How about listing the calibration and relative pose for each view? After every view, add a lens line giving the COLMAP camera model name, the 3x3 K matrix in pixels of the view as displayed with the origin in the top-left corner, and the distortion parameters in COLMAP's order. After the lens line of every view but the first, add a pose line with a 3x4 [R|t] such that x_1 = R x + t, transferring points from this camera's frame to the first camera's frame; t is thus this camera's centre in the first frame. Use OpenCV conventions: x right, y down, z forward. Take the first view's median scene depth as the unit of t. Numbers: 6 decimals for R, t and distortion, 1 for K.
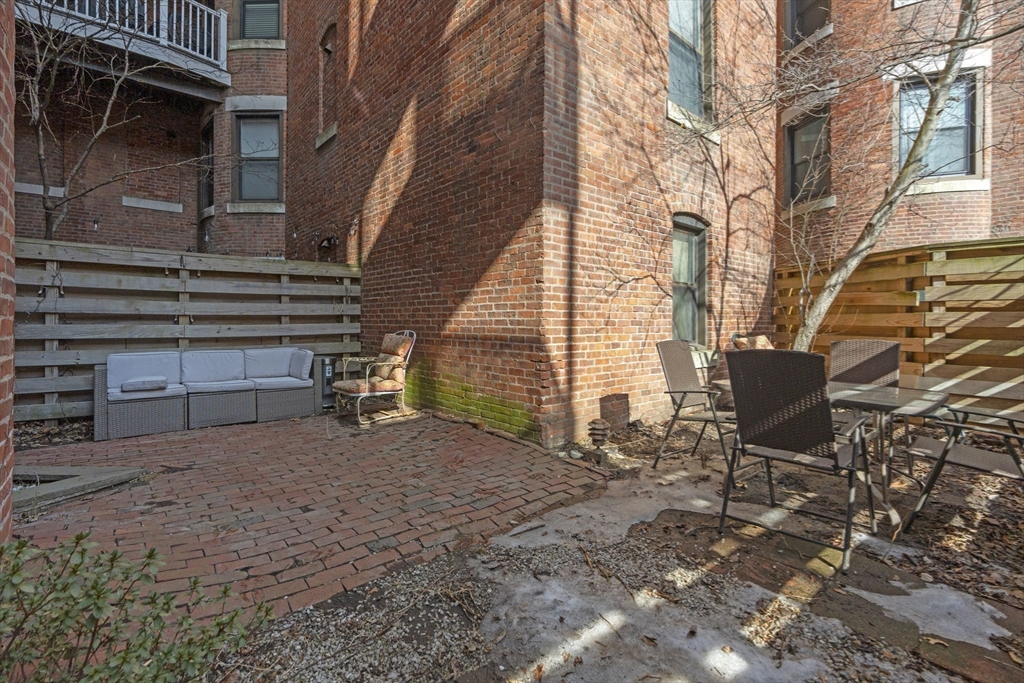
lens RADIAL K [[467.4, 0, 518.8], [0, 467.4, 326.2], [0, 0, 1]] dist [-0.003981, 0.000125]
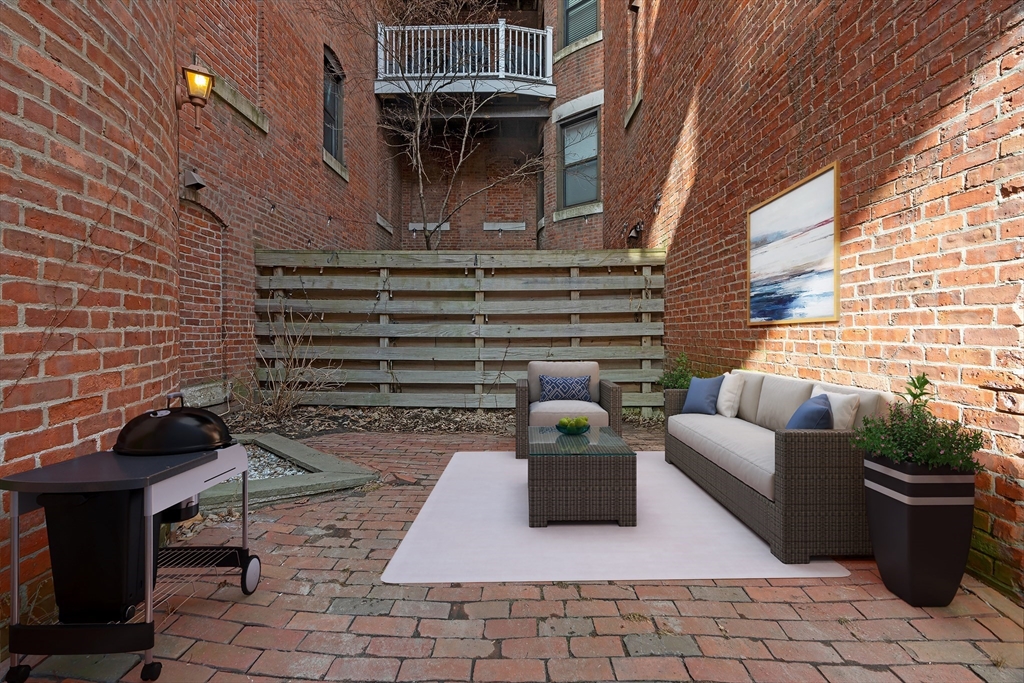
lens RADIAL K [[467.4, 0, 505.3], [0, 467.4, 338.7], [0, 0, 1]] dist [-0.003981, 0.000125]
pose [[0.740195, 0.005408, -0.672370, -0.008005], [-0.001792, 0.999980, 0.006069, 0.023840], [0.672390, -0.003287, 0.740190, 0.331205]]
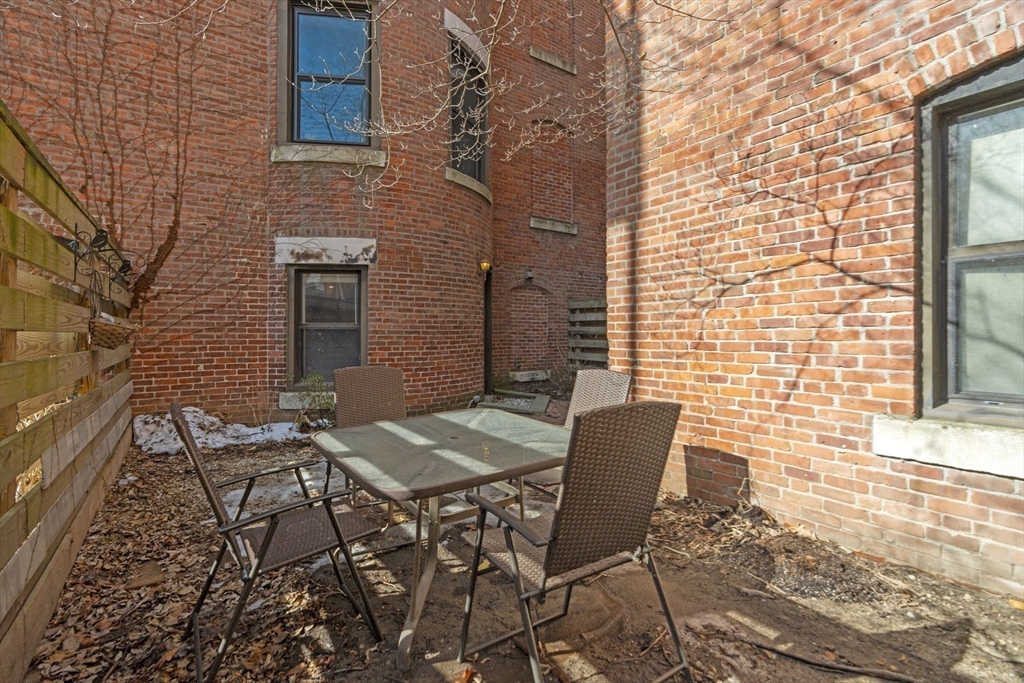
lens RADIAL K [[467.4, 0, 514.8], [0, 467.4, 336.1], [0, 0, 1]] dist [-0.003981, 0.000125]
pose [[-0.096091, 0.000192, -0.995373, 0.829533], [-0.002668, 0.999996, 0.000451, -0.019138], [0.995369, 0.002699, -0.096090, 0.696388]]
